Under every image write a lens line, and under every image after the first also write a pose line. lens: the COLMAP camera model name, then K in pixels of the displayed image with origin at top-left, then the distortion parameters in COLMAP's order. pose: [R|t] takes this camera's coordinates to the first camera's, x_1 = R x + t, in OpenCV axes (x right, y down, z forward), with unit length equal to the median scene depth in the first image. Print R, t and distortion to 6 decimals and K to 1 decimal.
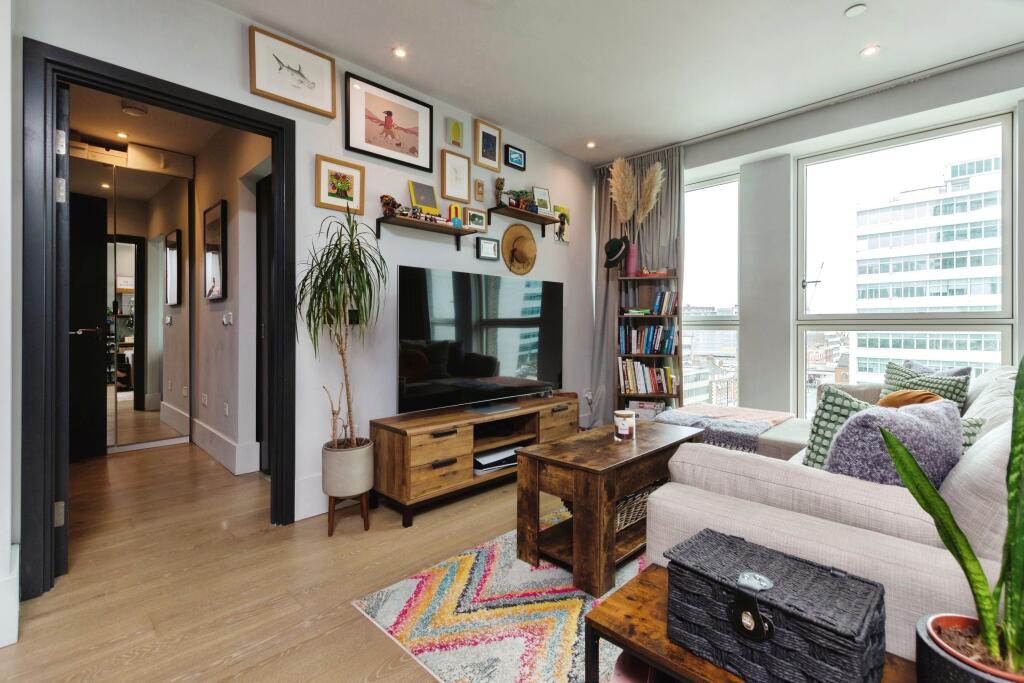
lens RADIAL K [[463.9, 0, 512.9], [0, 463.9, 327.2], [0, 0, 1]] dist [0.002038, 0.000199]
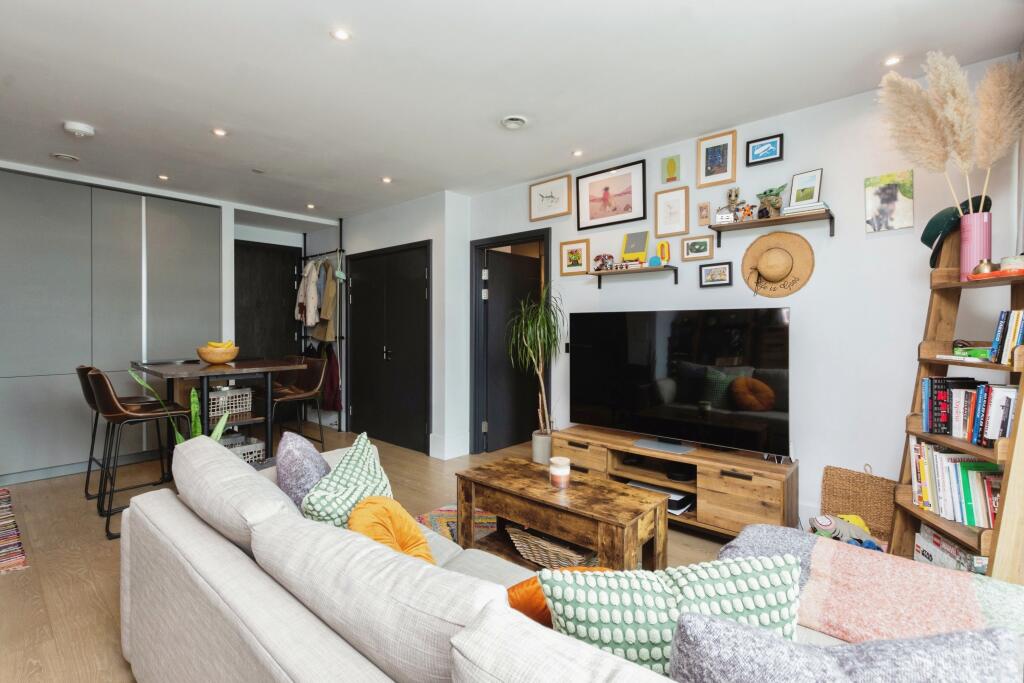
lens RADIAL K [[463.9, 0, 512.9], [0, 463.9, 327.2], [0, 0, 1]] dist [0.002038, 0.000199]
pose [[0.058866, 0.002954, -0.998262, 0.937146], [0.002454, 0.999992, 0.003104, -0.081774], [0.998263, -0.002633, 0.058858, 0.635290]]
